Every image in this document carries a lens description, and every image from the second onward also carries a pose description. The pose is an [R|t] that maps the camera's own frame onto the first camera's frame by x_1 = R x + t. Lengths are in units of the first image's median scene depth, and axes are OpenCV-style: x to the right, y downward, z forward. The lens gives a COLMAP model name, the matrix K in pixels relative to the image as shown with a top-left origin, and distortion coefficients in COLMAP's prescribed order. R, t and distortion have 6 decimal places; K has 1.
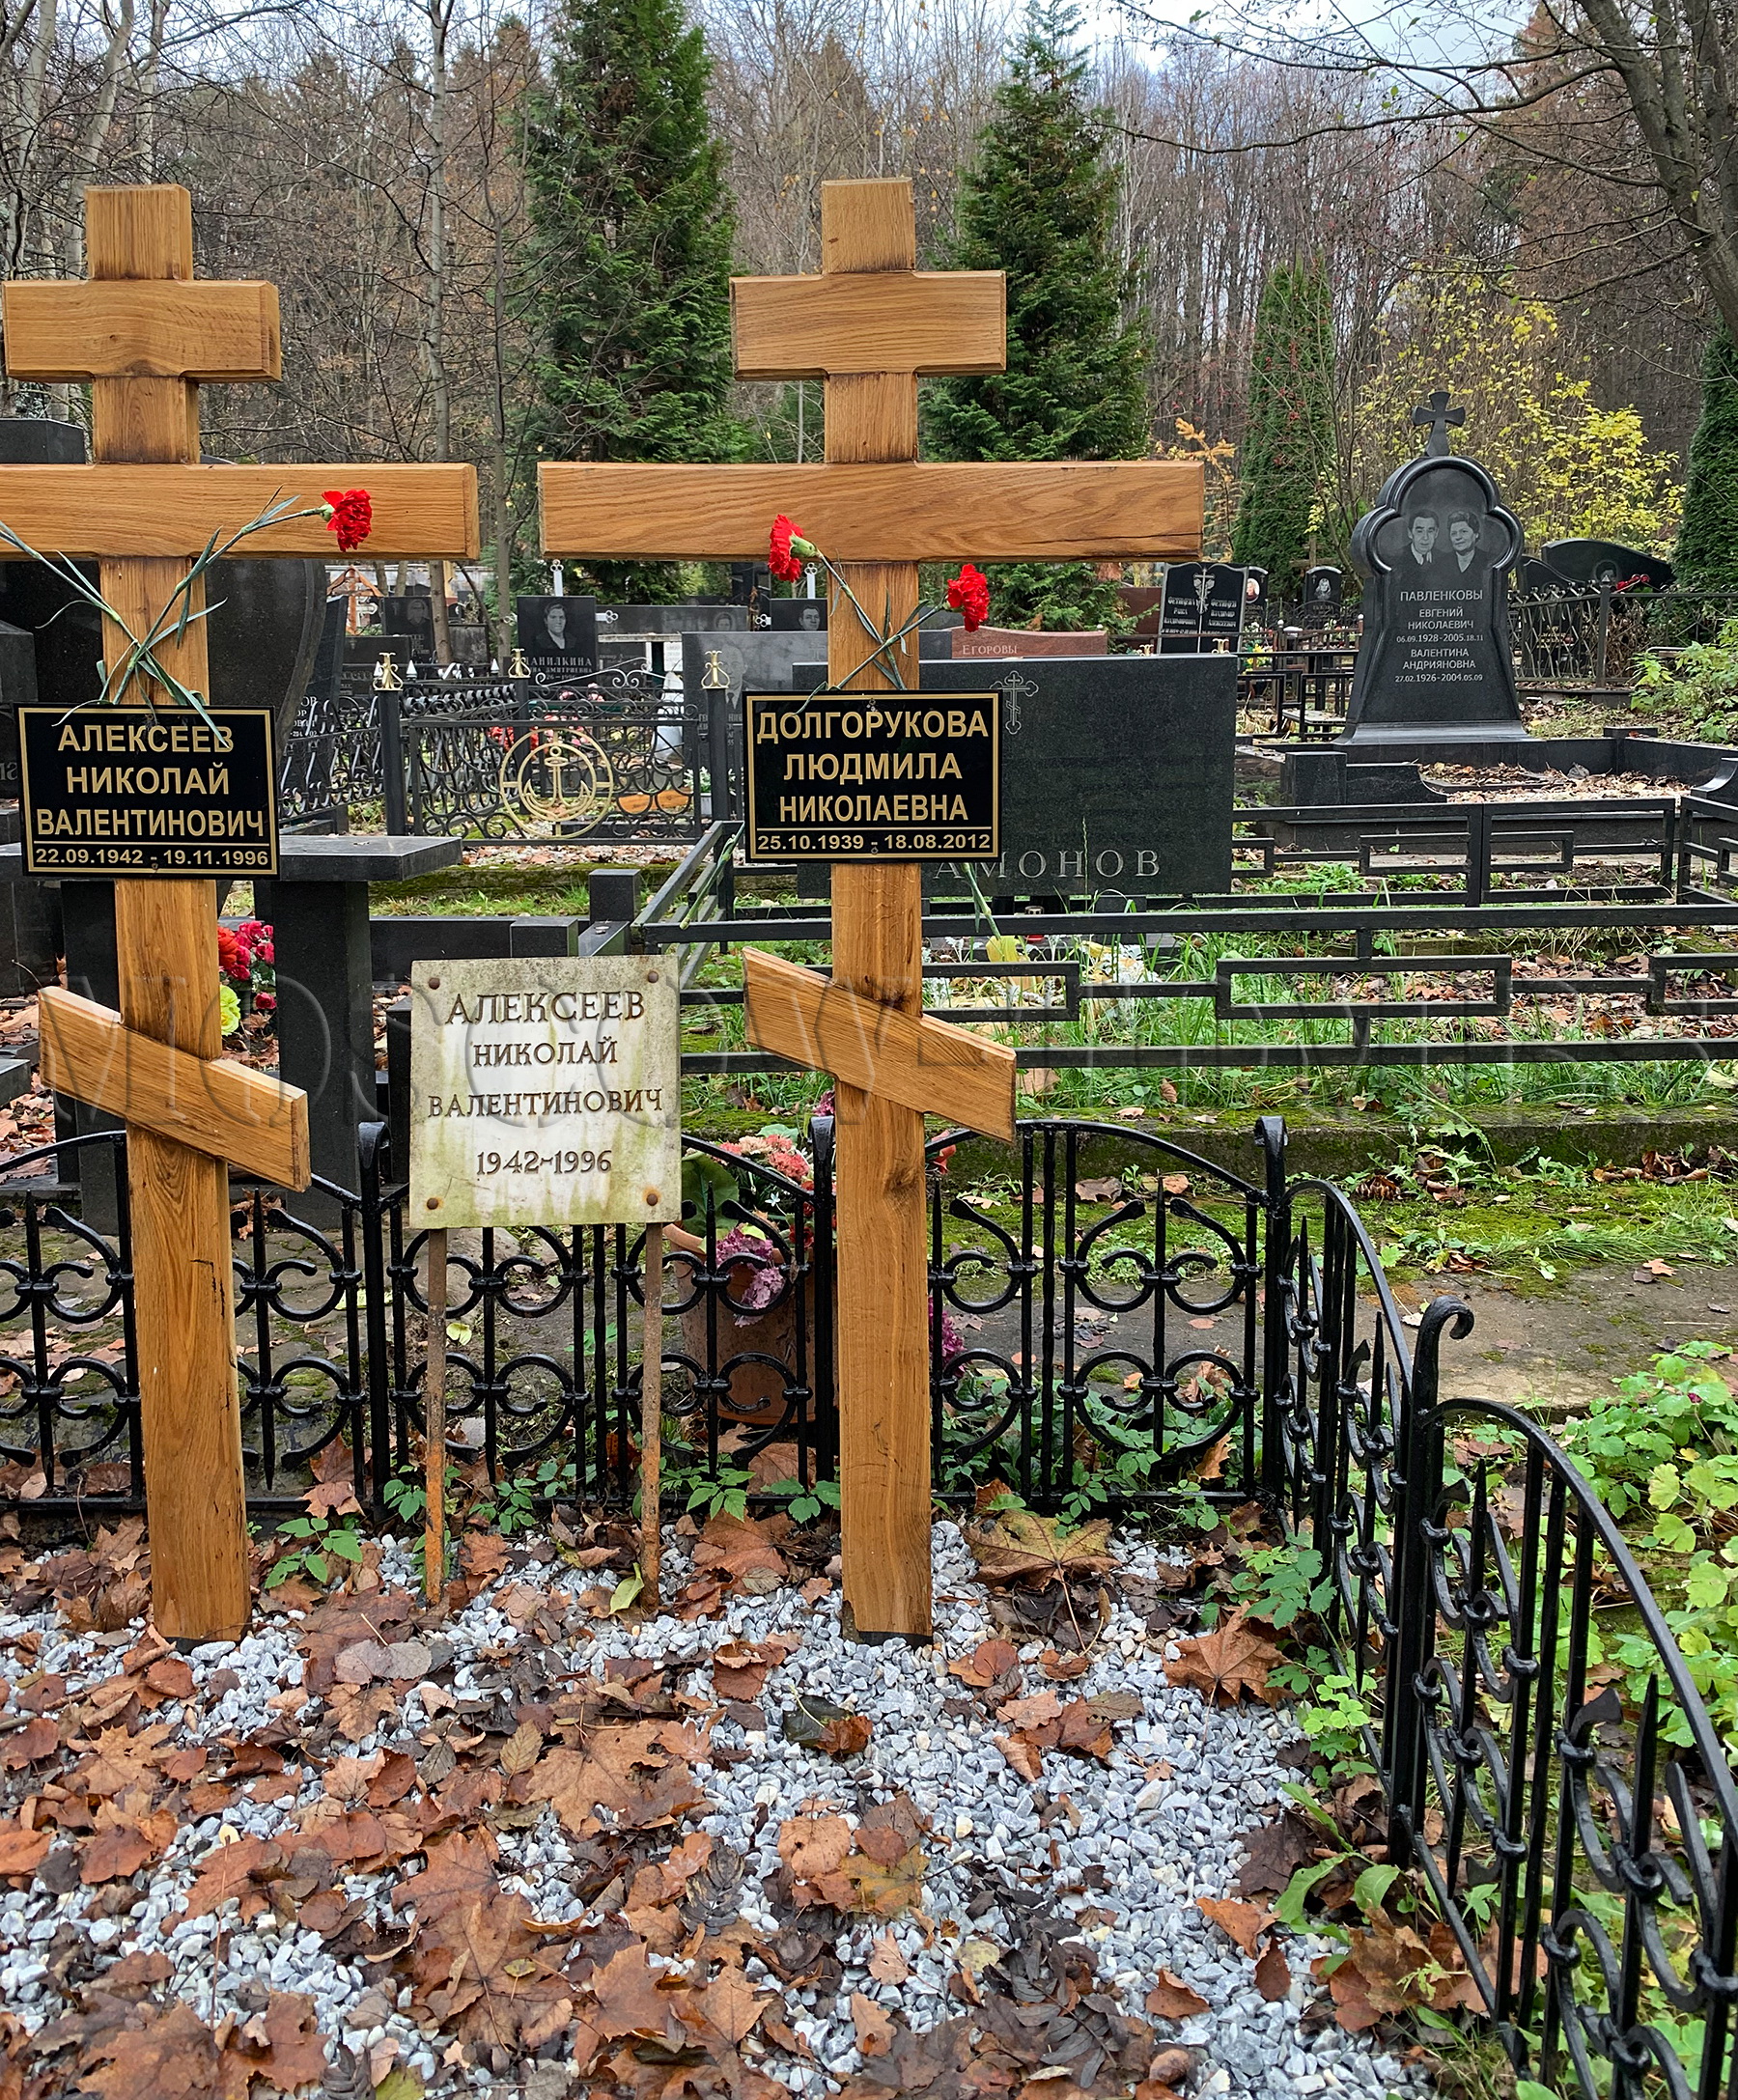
lens RADIAL K [[1752.1, 0, 869.0], [0, 1752.1, 1050.0], [0, 0, 1]] dist [0.017373, -0.015680]
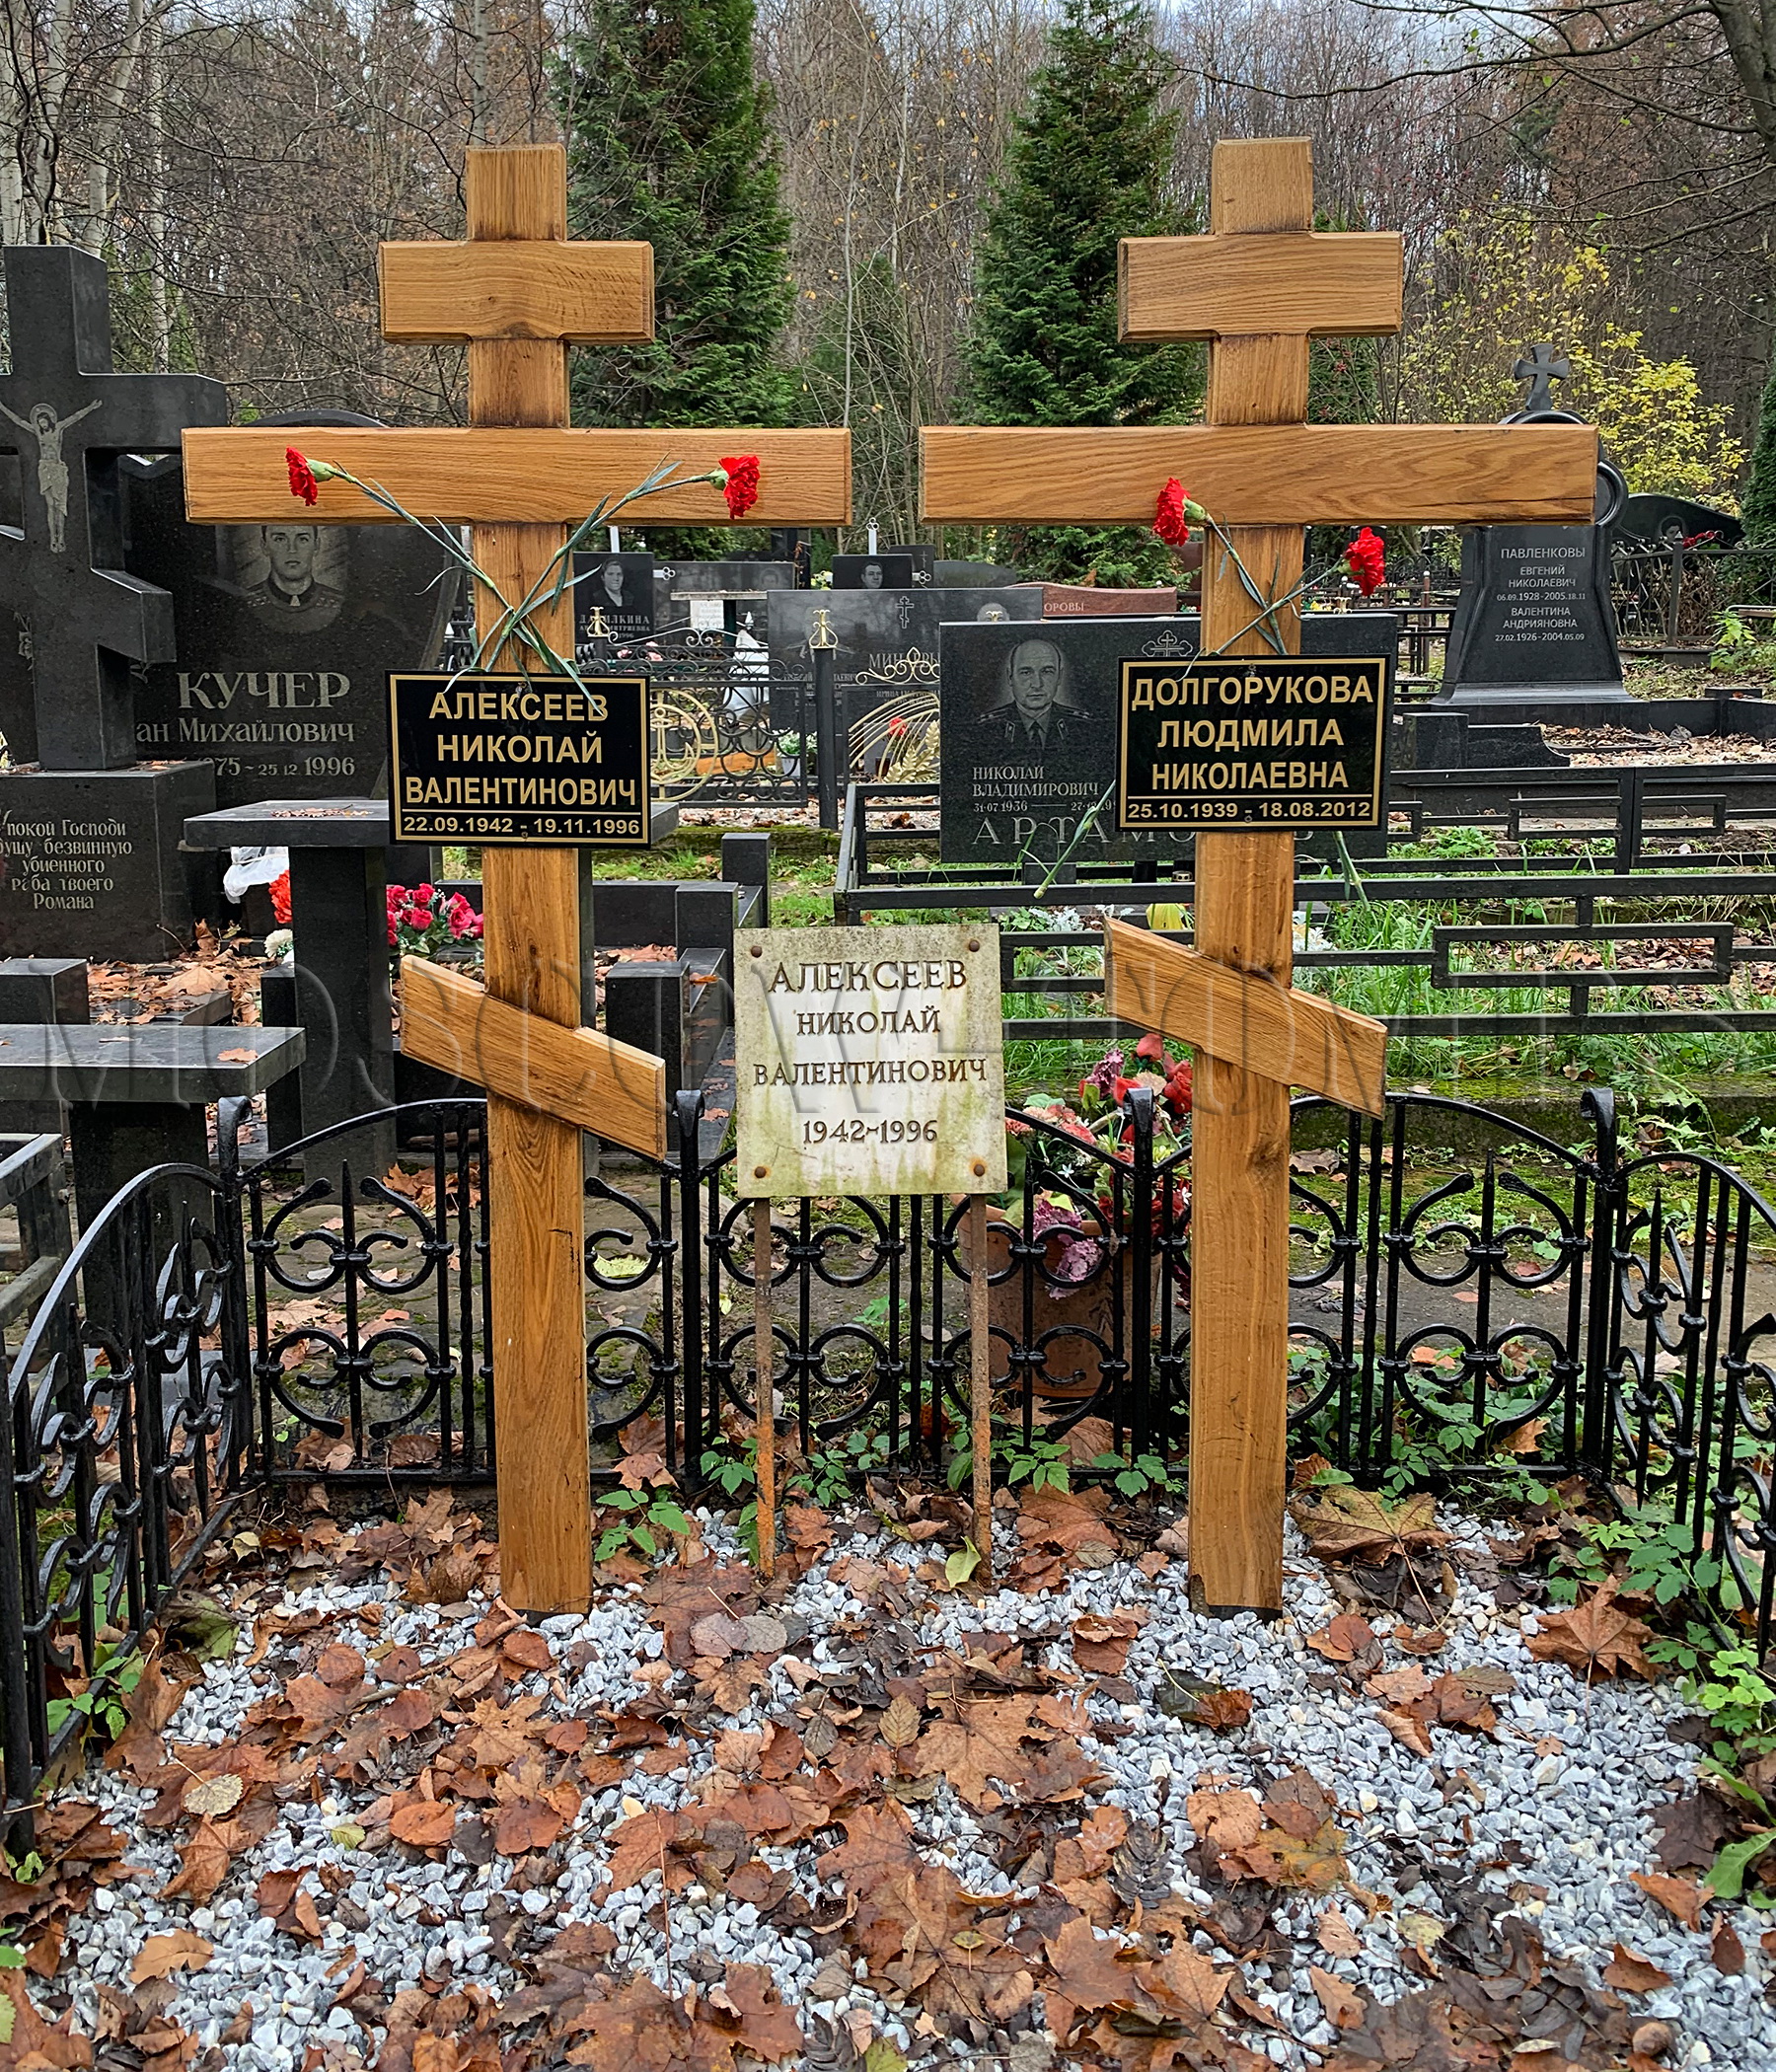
lens RADIAL K [[1784.2, 0, 888.0], [0, 1784.2, 1036.0], [0, 0, 1]] dist [0.019647, -0.020234]
pose [[0.999998, 0.000562, -0.002136, -0.198743], [-0.000538, 0.999935, 0.011371, -0.002575], [0.002143, -0.011370, 0.999933, -0.009328]]
